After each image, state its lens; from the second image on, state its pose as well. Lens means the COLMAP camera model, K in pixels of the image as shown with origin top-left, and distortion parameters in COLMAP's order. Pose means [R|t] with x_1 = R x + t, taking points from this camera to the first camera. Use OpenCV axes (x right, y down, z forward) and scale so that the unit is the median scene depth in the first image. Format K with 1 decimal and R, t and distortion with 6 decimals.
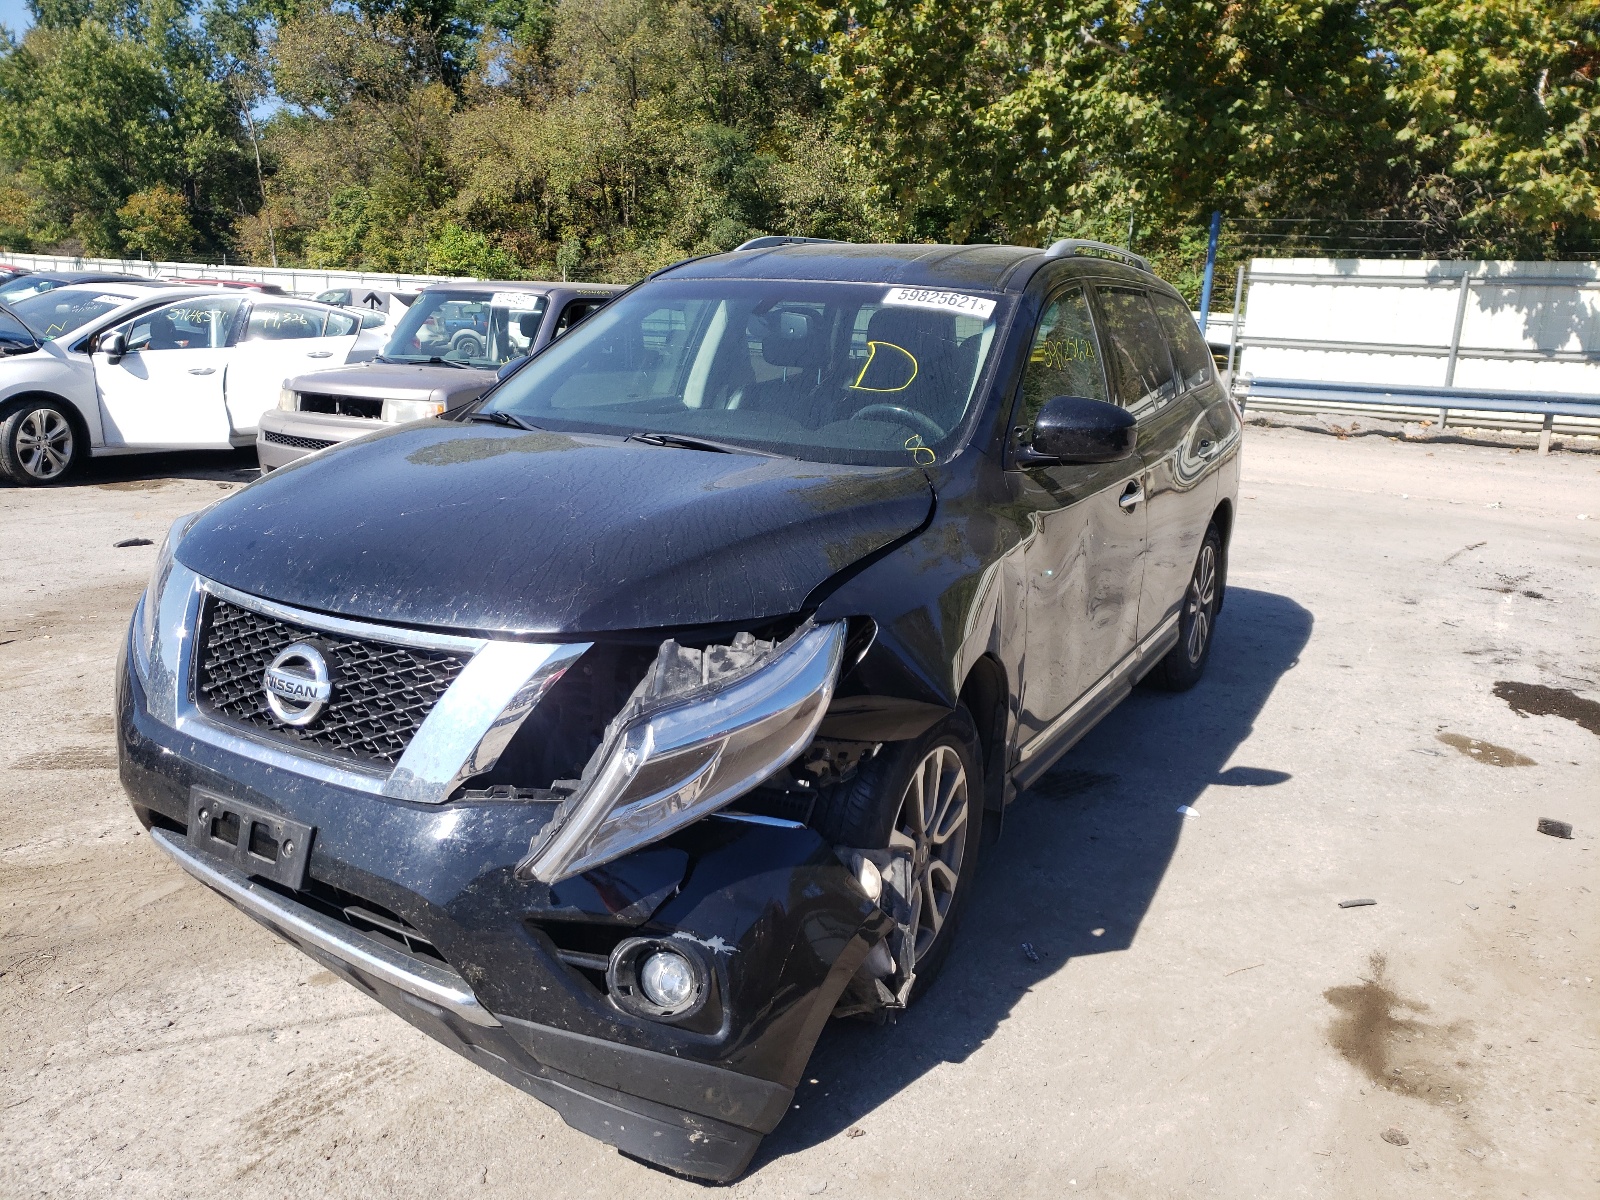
lens RADIAL K [[1260.8, 0, 800.8], [0, 1260.8, 593.0], [0, 0, 1]] dist [0.008128, 0.002308]
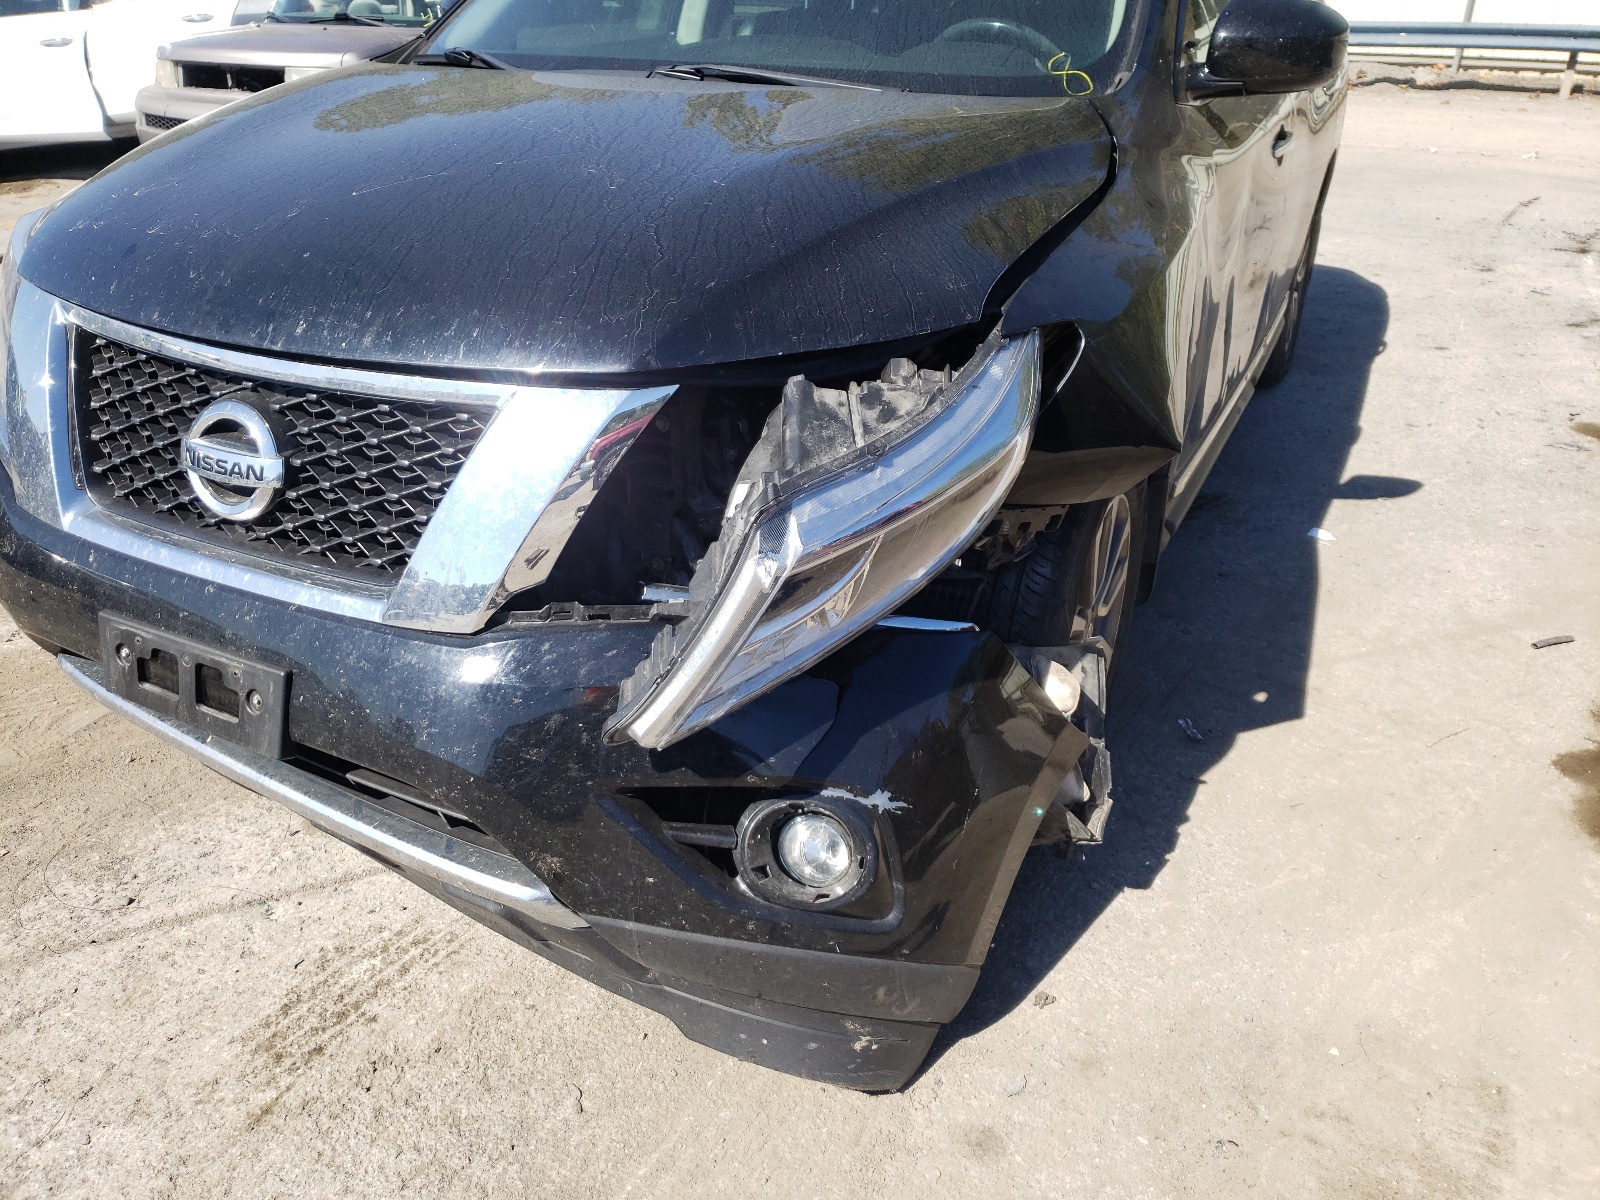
lens RADIAL K [[1260.8, 0, 800.8], [0, 1260.8, 593.0], [0, 0, 1]] dist [0.008128, 0.002308]
pose [[0.998127, -0.050385, 0.034705, -0.116910], [0.040754, 0.970639, 0.237063, -0.006512], [-0.045630, -0.235204, 0.970874, 0.300033]]
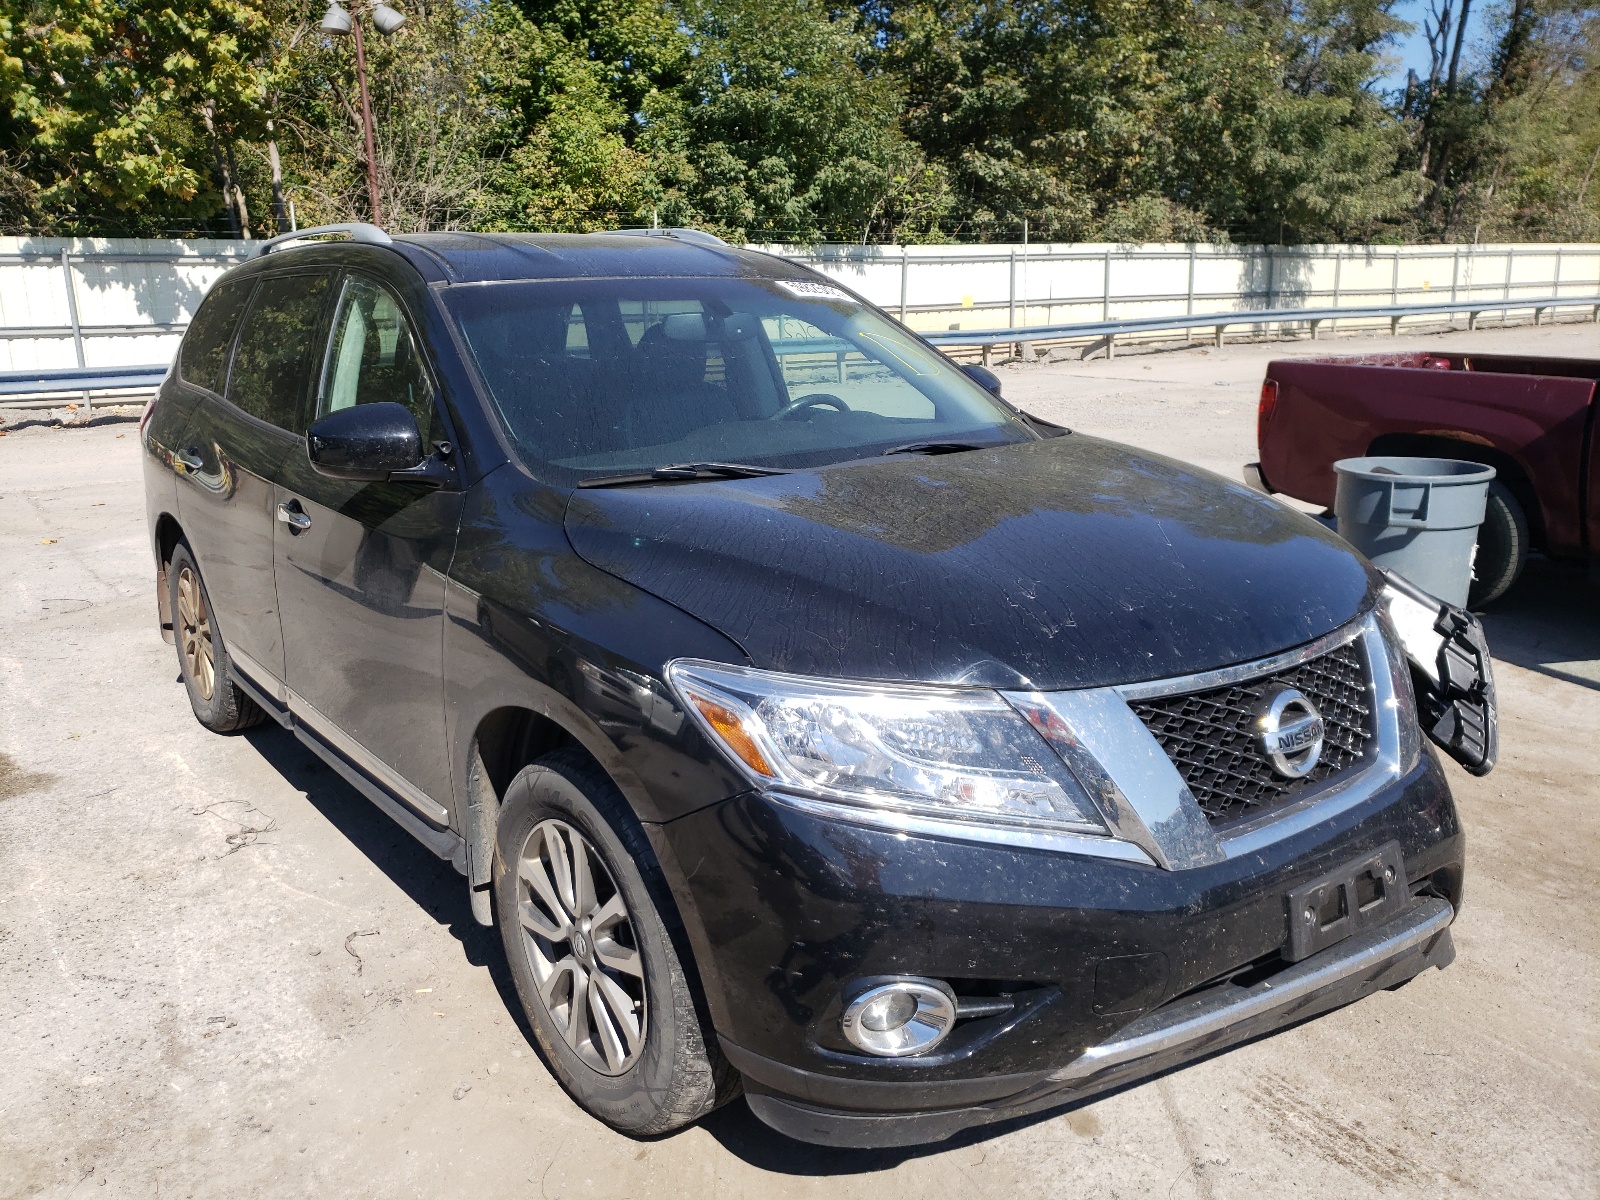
lens RADIAL K [[1233.1, 0, 800.0], [0, 1233.1, 600.0], [0, 0, 1]] dist [0.003422, 0.000857]
pose [[0.374366, -0.259126, 0.890339, -1.220369], [0.233412, 0.955578, 0.179970, -0.235102], [-0.897423, 0.140441, 0.418220, 0.897181]]
